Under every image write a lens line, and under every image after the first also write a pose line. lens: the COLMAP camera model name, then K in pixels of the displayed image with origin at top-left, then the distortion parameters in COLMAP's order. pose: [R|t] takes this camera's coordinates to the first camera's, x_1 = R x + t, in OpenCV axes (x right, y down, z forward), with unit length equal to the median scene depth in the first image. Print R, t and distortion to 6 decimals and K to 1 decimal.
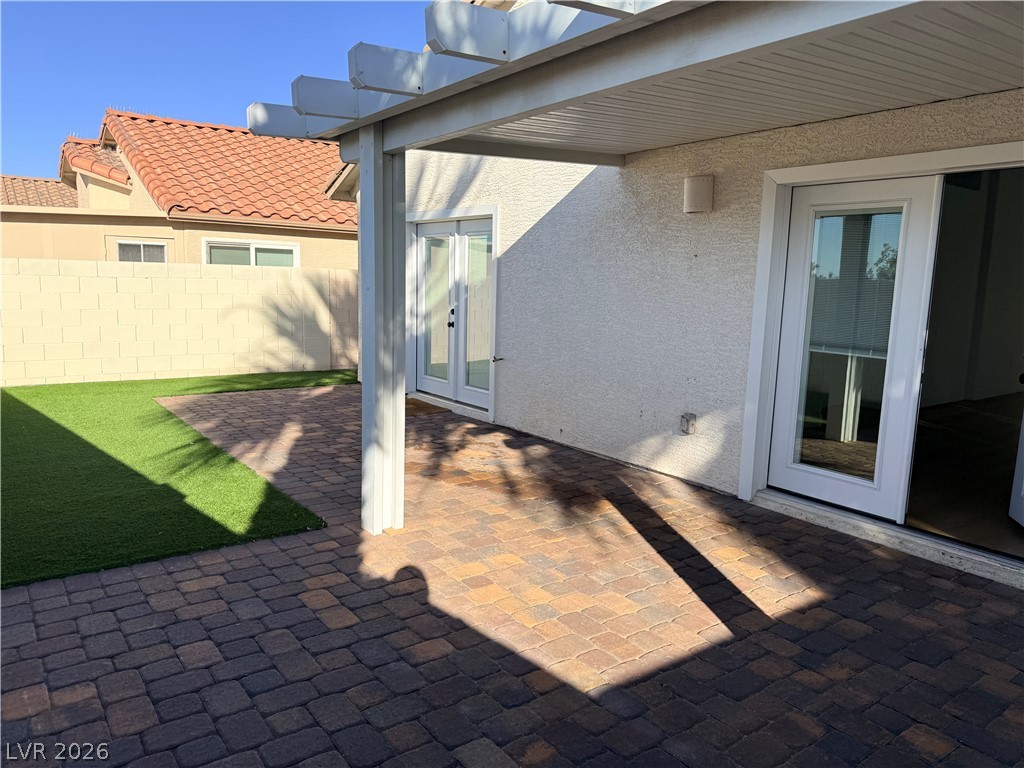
lens RADIAL K [[721.1, 0, 506.6], [0, 721.1, 383.1], [0, 0, 1]] dist [0.049125, -0.063303]
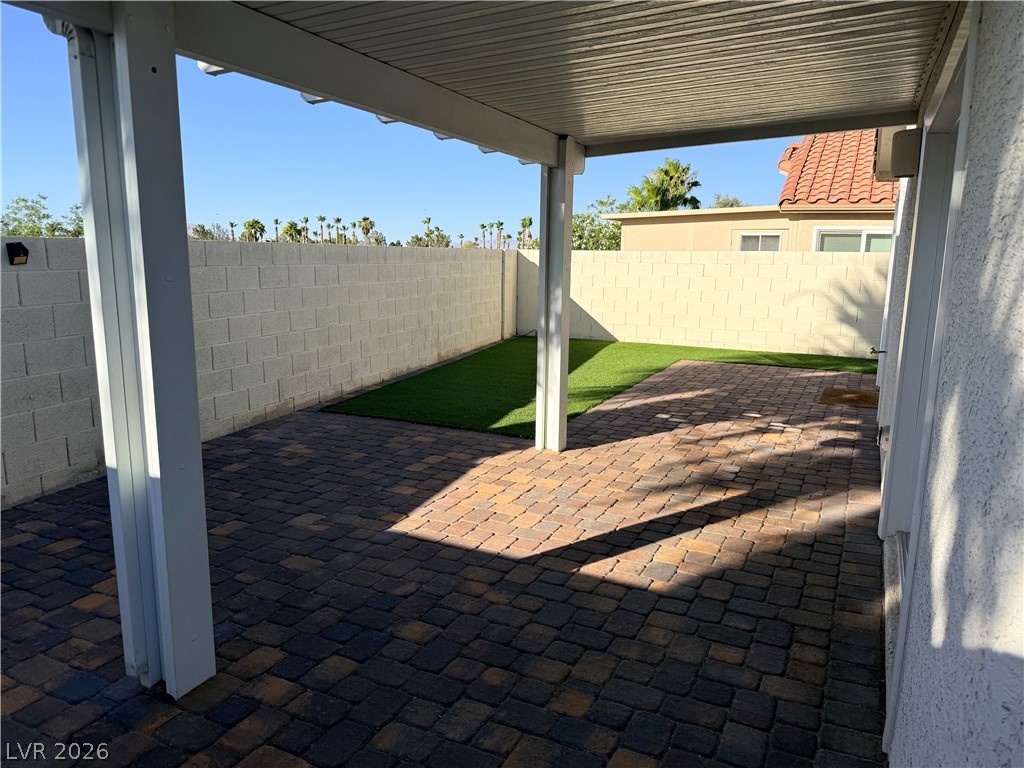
lens RADIAL K [[721.1, 0, 506.6], [0, 721.1, 383.1], [0, 0, 1]] dist [0.049125, -0.063303]
pose [[0.467298, 0.144904, -0.872144, 0.887061], [-0.134935, 0.986609, 0.091623, -0.025886], [0.873742, 0.074868, 0.480593, 0.278106]]
